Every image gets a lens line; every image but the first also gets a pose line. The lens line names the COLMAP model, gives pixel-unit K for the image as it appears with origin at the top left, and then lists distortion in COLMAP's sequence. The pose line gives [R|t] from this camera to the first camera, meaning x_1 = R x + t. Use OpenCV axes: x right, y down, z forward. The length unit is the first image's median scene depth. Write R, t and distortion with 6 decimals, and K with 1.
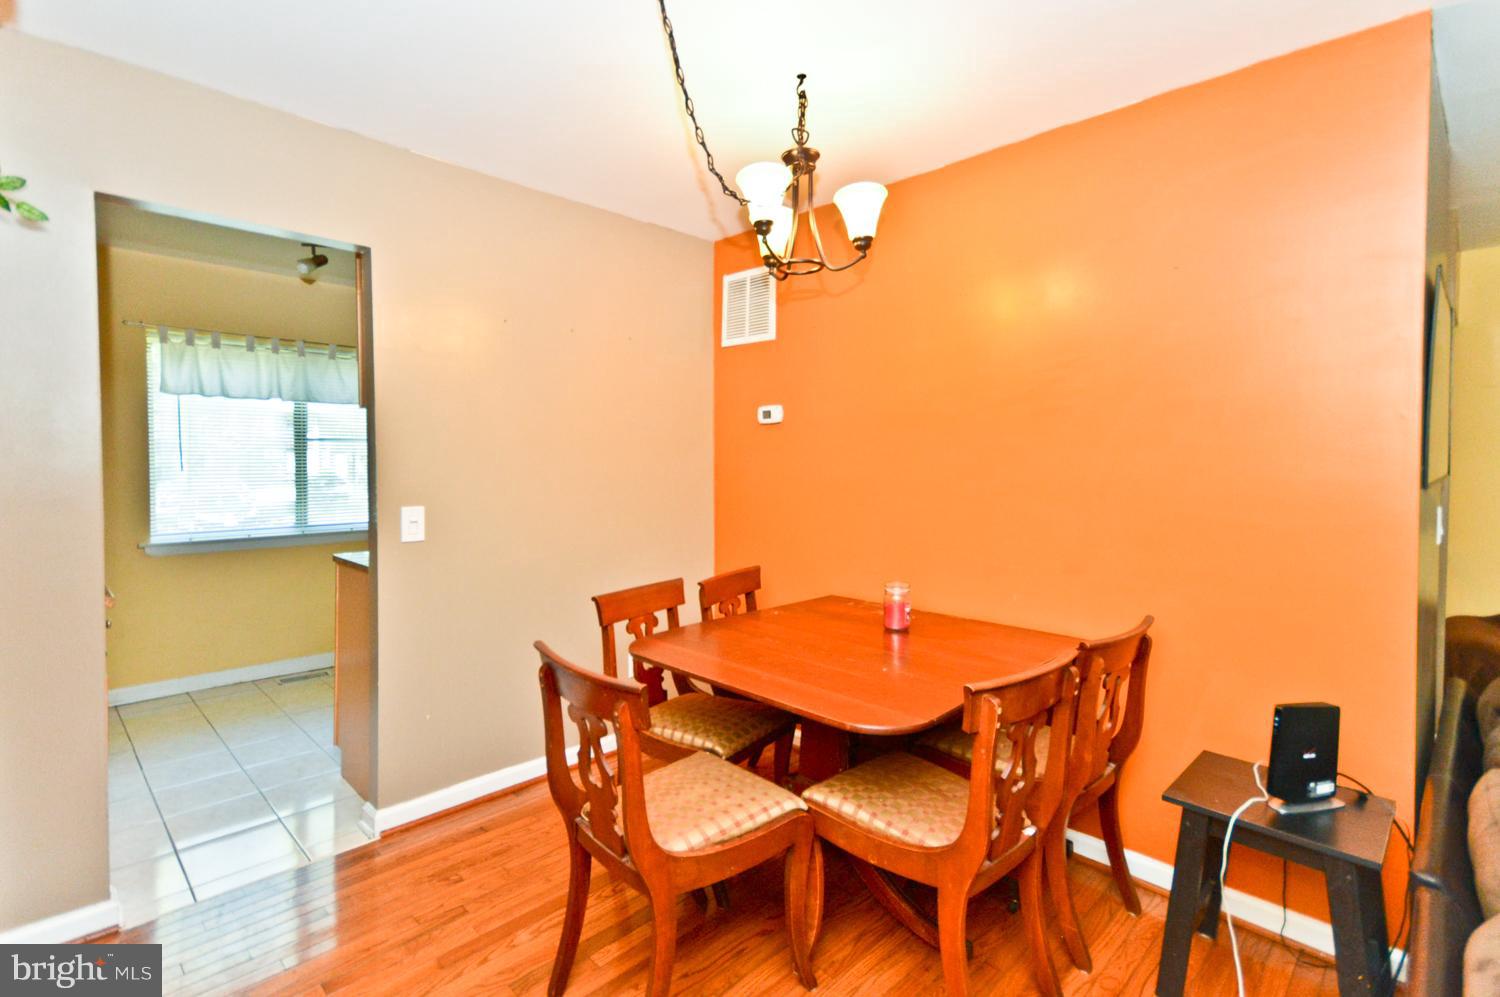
lens RADIAL K [[696.3, 0, 752.8], [0, 696.3, 468.8], [0, 0, 1]] dist [0.023385, 0.000272]
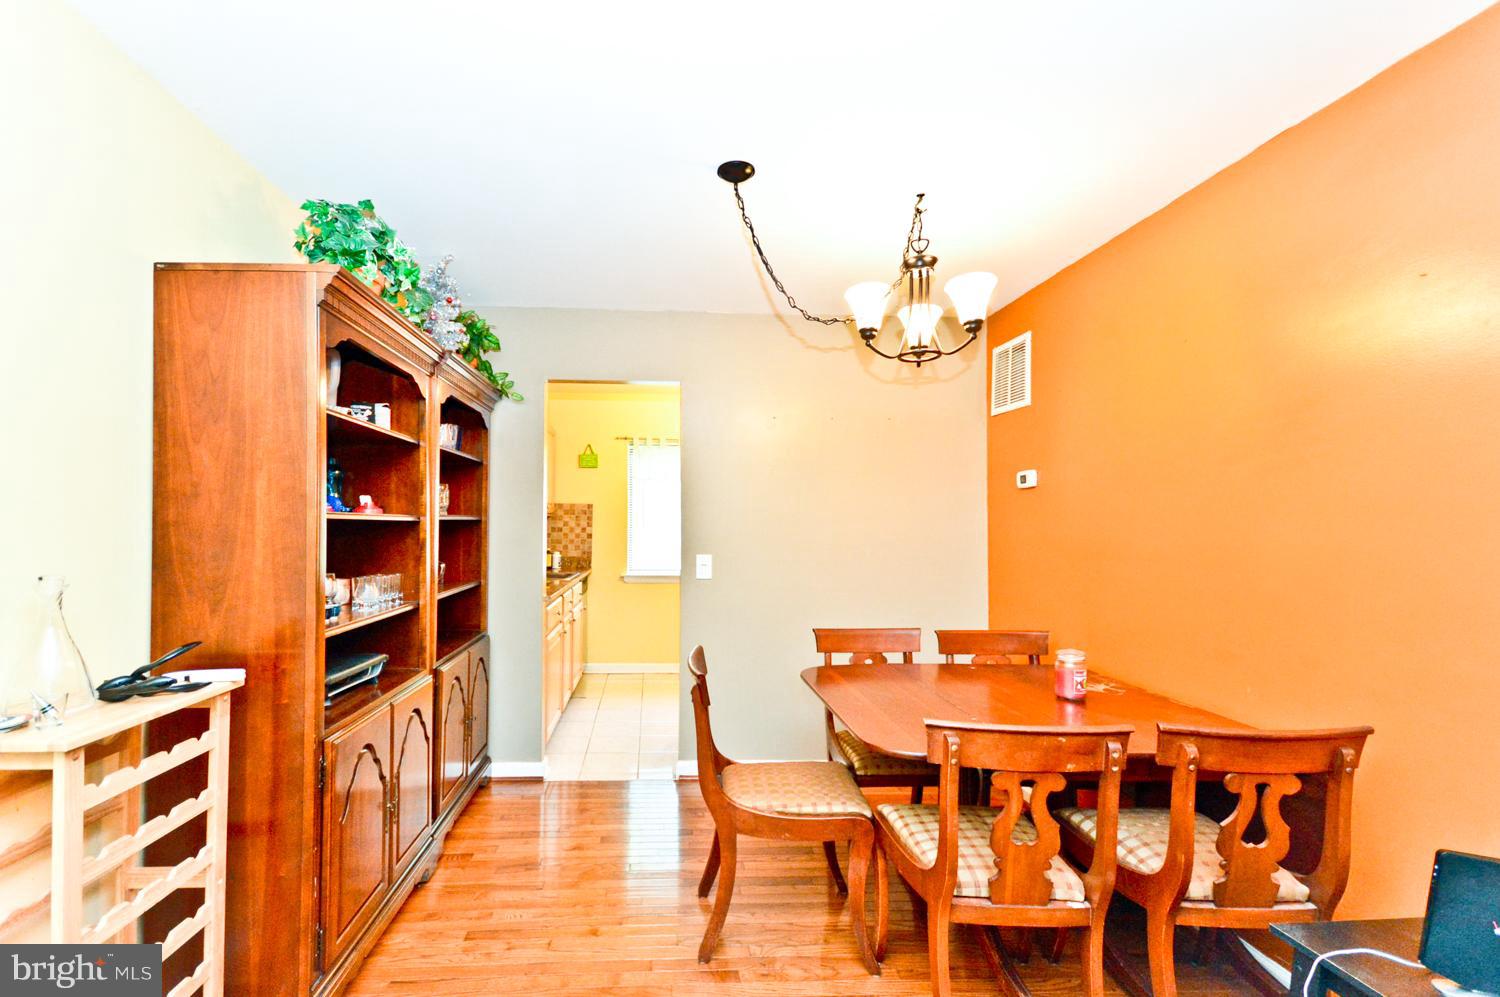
lens RADIAL K [[706.4, 0, 750.0], [0, 706.4, 498.5], [0, 0, 1]] dist [0.001420, -0.000075]
pose [[0.770364, -0.016511, -0.637391, 0.512319], [-0.015470, 0.998886, -0.044574, 0.002290], [0.637417, 0.044199, 0.769250, -0.056544]]
